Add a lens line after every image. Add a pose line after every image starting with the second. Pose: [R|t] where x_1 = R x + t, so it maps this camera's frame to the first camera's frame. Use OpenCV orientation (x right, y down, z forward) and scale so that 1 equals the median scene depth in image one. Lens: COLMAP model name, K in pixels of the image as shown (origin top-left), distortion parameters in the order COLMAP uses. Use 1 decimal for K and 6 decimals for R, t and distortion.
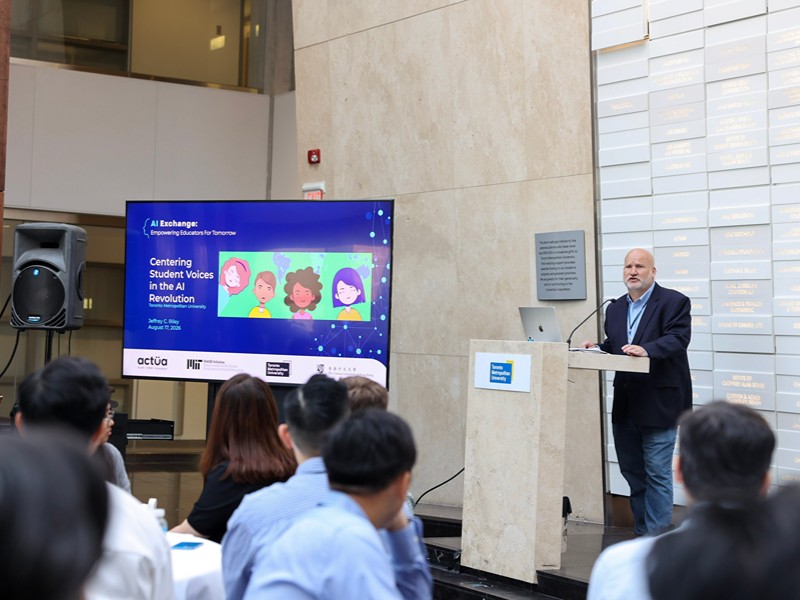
lens RADIAL K [[1719.4, 0, 446.5], [0, 1719.4, 298.6], [0, 0, 1]] dist [0.278135, 0.000000]
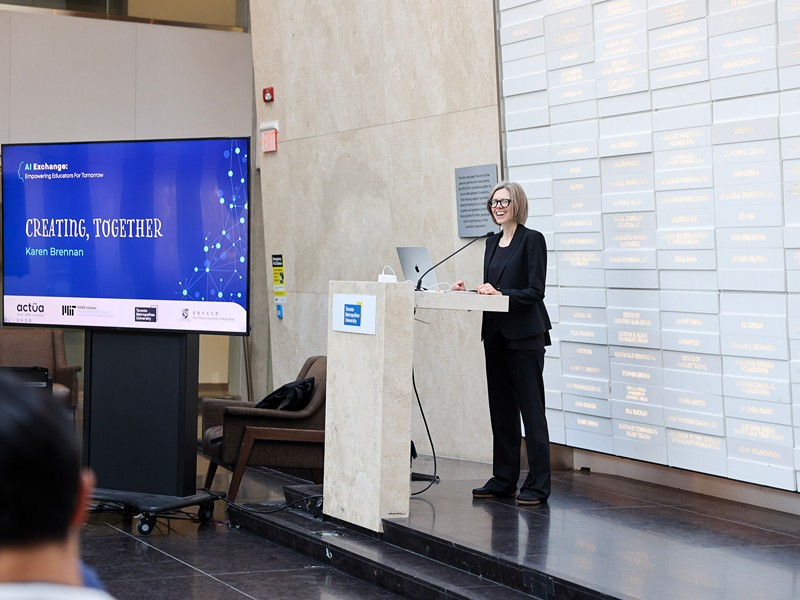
lens RADIAL K [[1719.4, 0, 399.6], [0, 1719.4, 295.3], [0, 0, 1]] dist [0.278135, 0.000000]
pose [[0.994800, -0.017071, -0.100410, 0.125170], [0.020423, 0.999265, 0.032451, 0.001259], [0.099783, -0.034333, 0.994417, 0.038499]]
